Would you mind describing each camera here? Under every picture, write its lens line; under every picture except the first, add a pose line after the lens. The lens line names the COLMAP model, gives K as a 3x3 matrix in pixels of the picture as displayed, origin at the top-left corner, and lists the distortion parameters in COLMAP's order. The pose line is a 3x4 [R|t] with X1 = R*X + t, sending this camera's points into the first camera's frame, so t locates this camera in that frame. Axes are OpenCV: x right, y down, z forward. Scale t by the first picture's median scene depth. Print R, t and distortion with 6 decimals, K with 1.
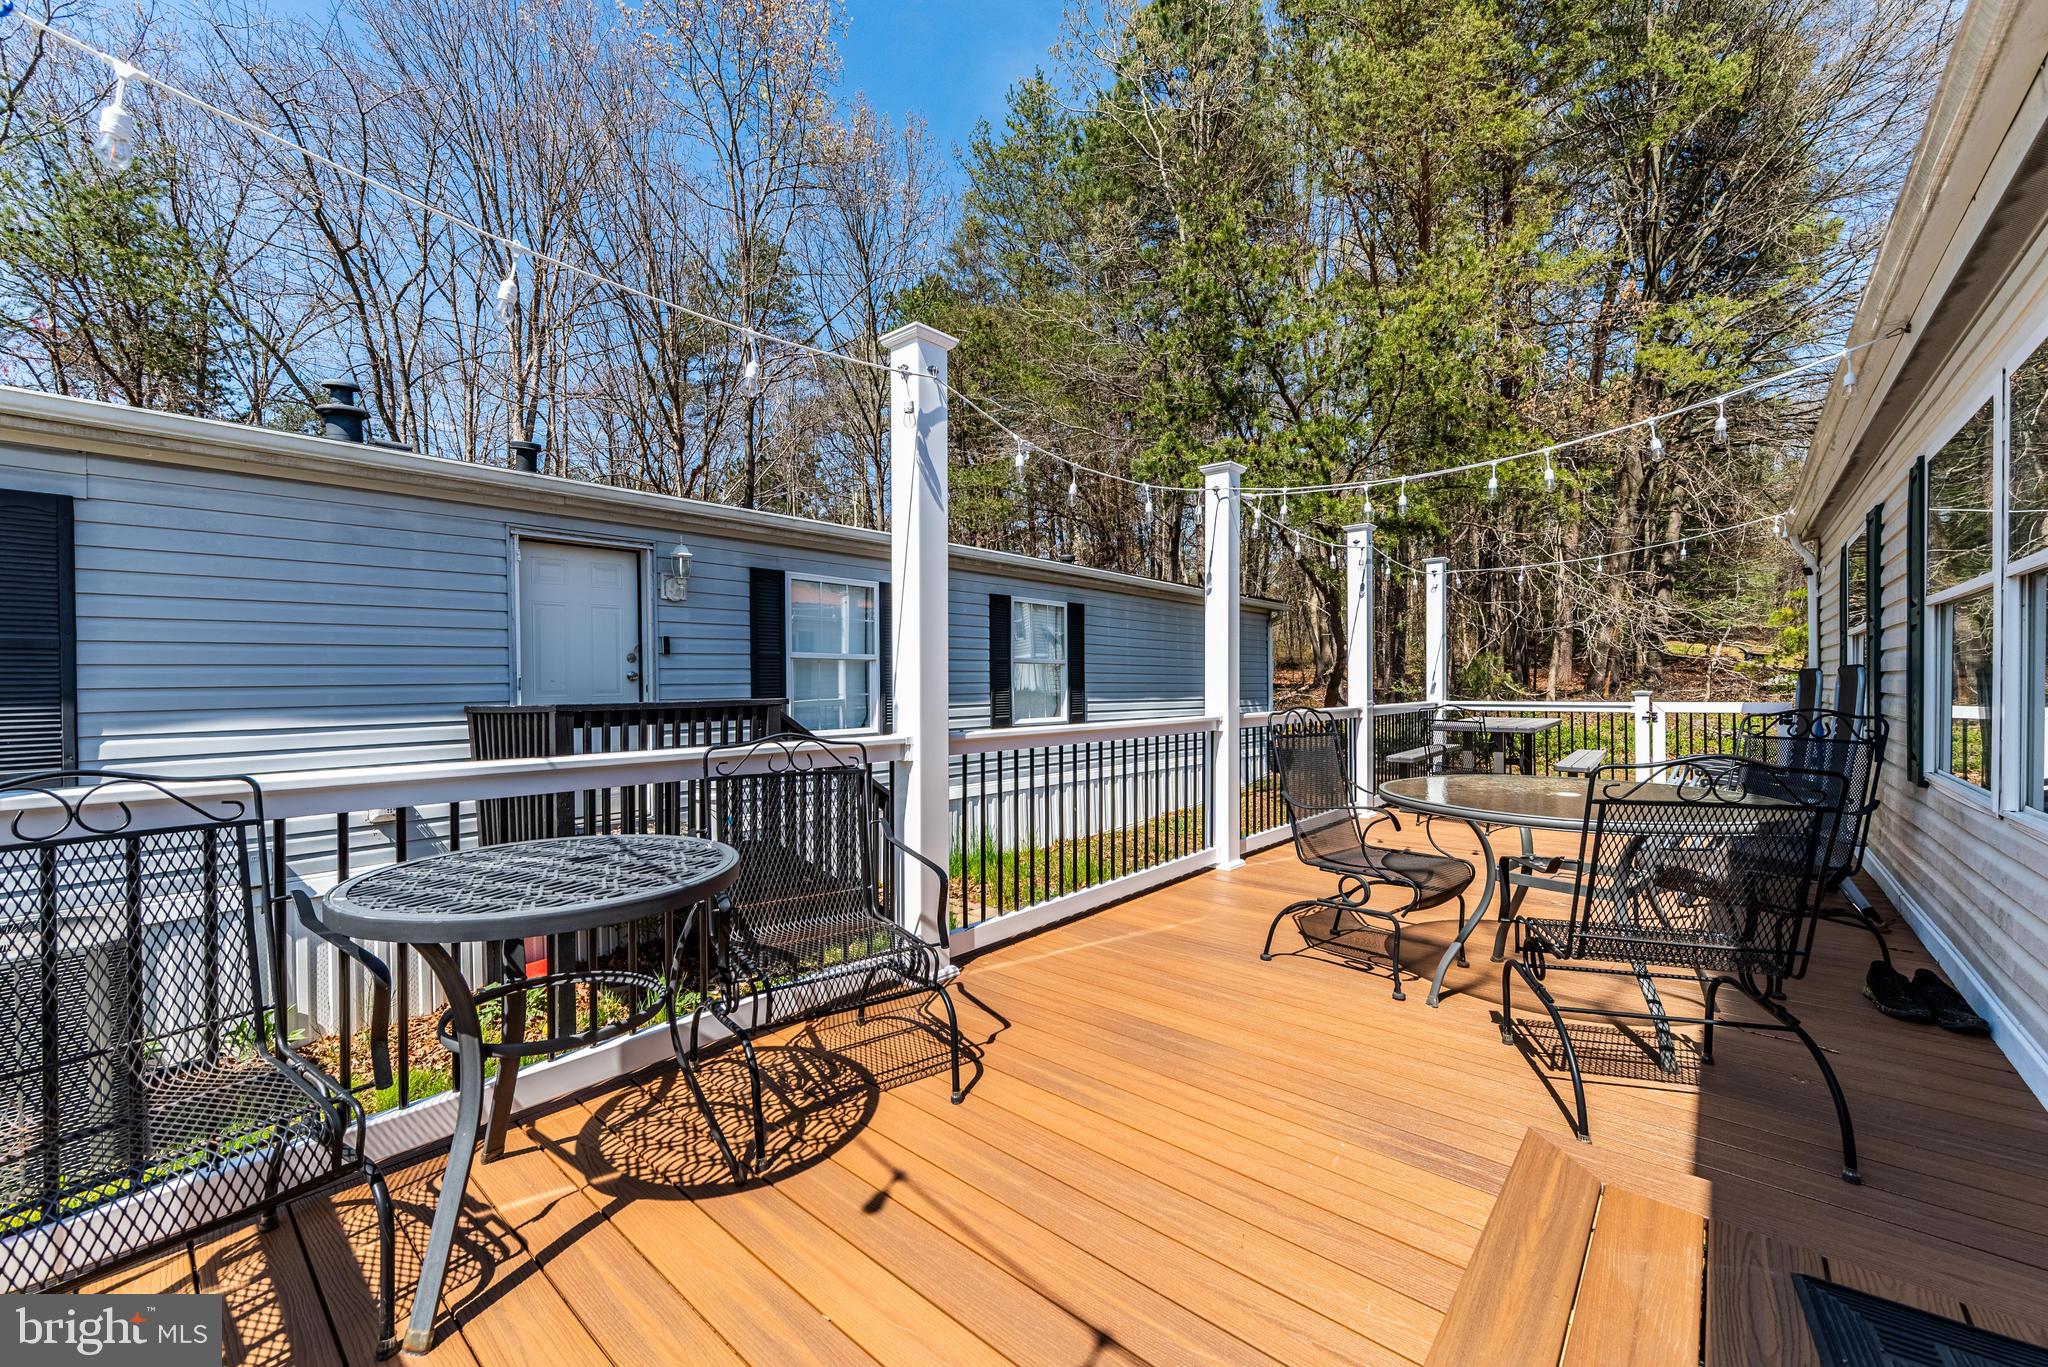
lens RADIAL K [[805.6, 0, 1023.8], [0, 805.6, 687.6], [0, 0, 1]] dist [-0.001644, -0.000121]
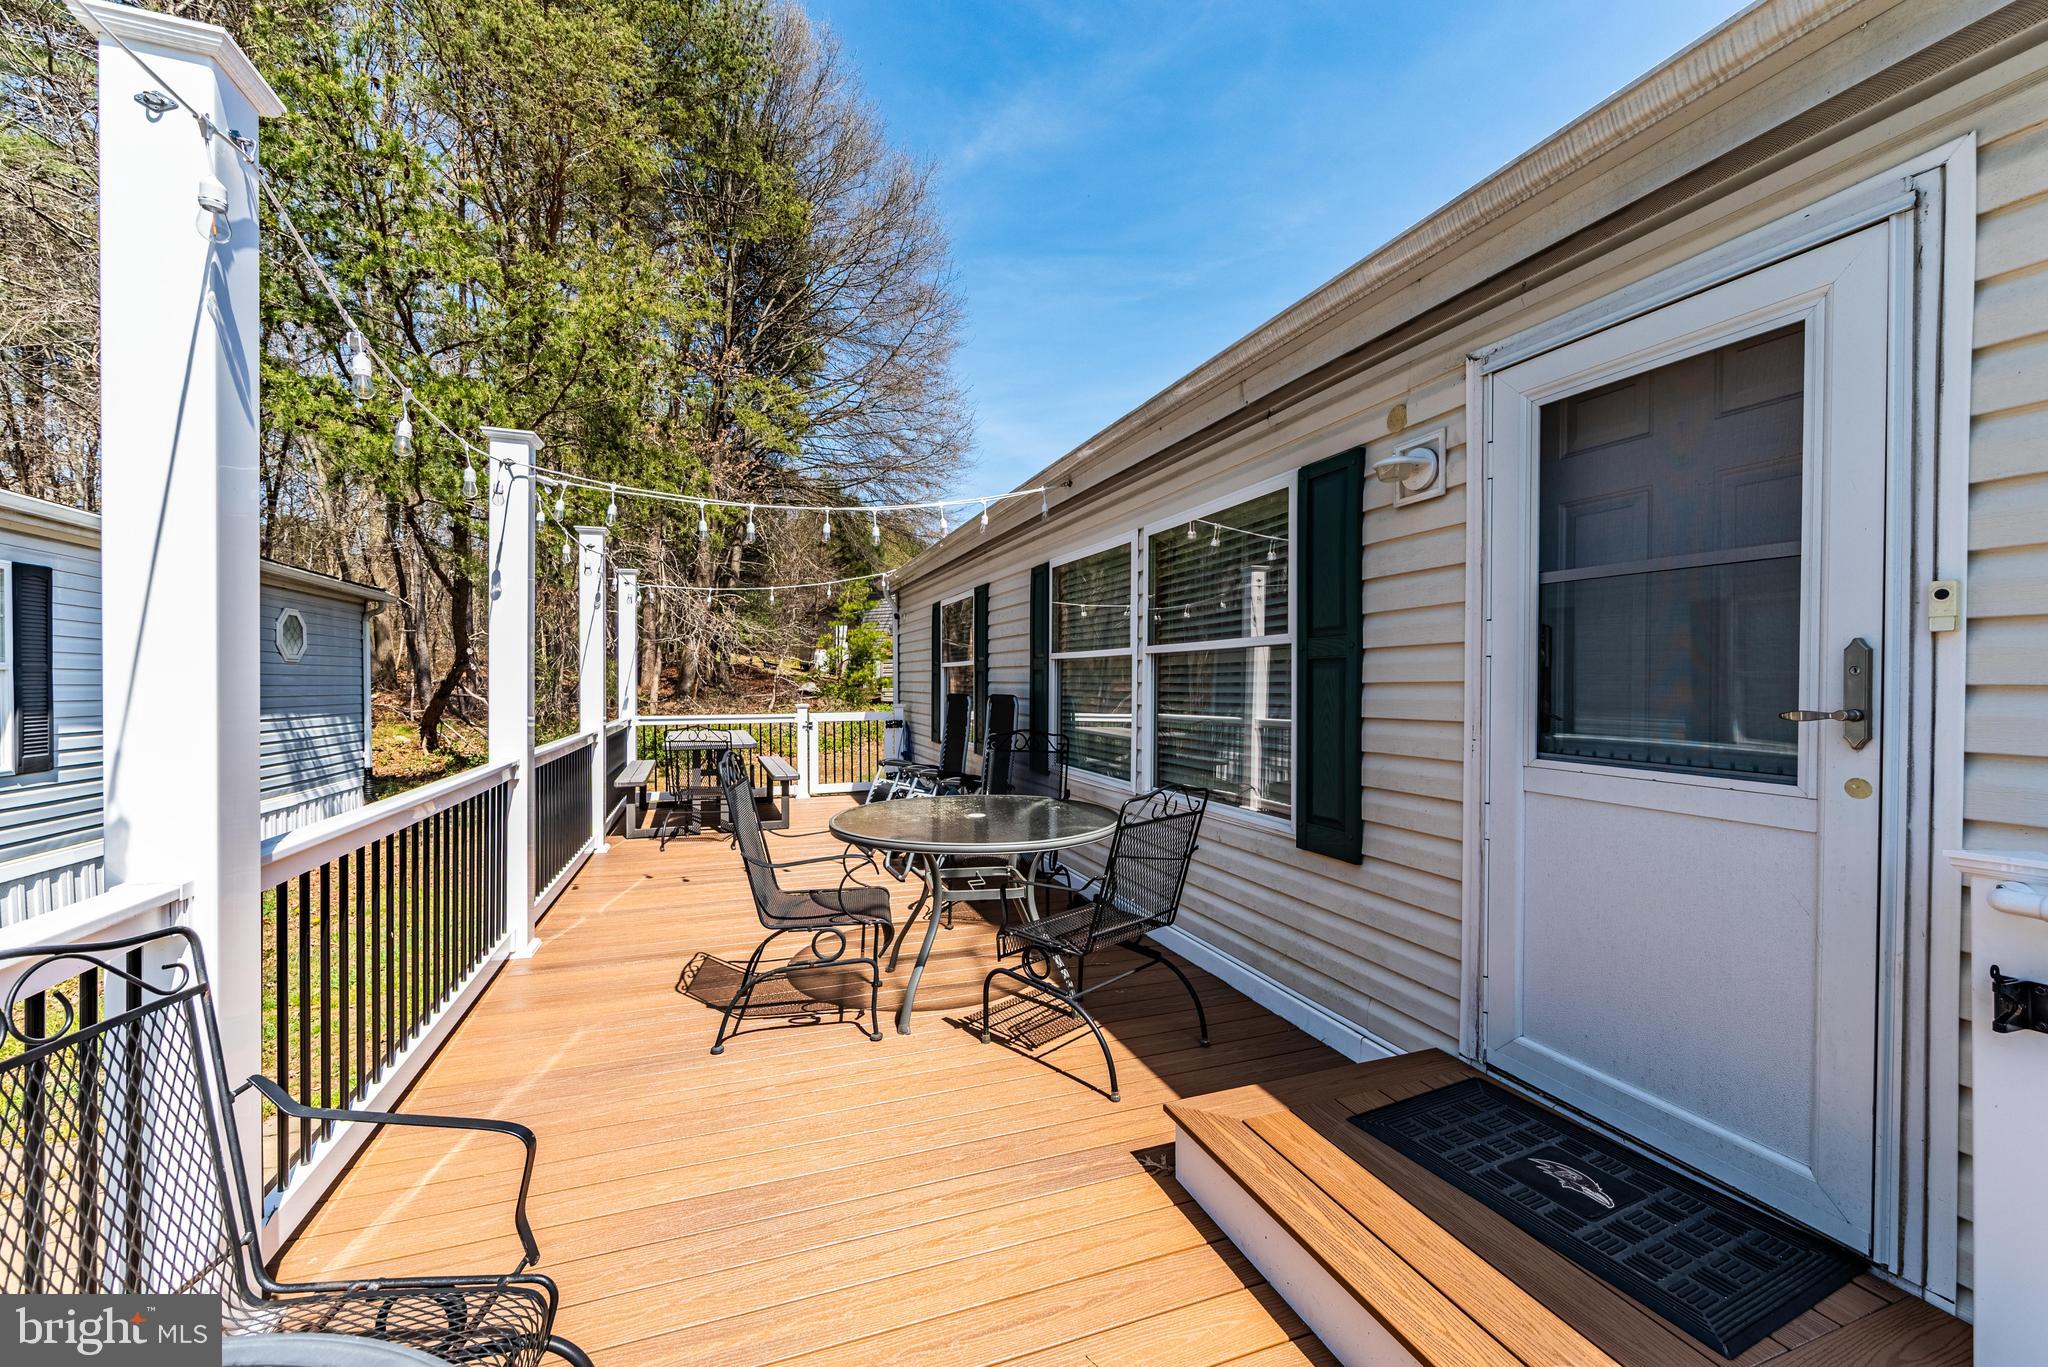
lens RADIAL K [[805.6, 0, 1023.8], [0, 805.6, 687.6], [0, 0, 1]] dist [-0.001644, -0.000121]
pose [[0.484307, -0.002437, 0.874895, -0.245959], [0.001535, 0.999997, 0.001935, -0.044416], [-0.874897, 0.000406, 0.484309, 0.252430]]
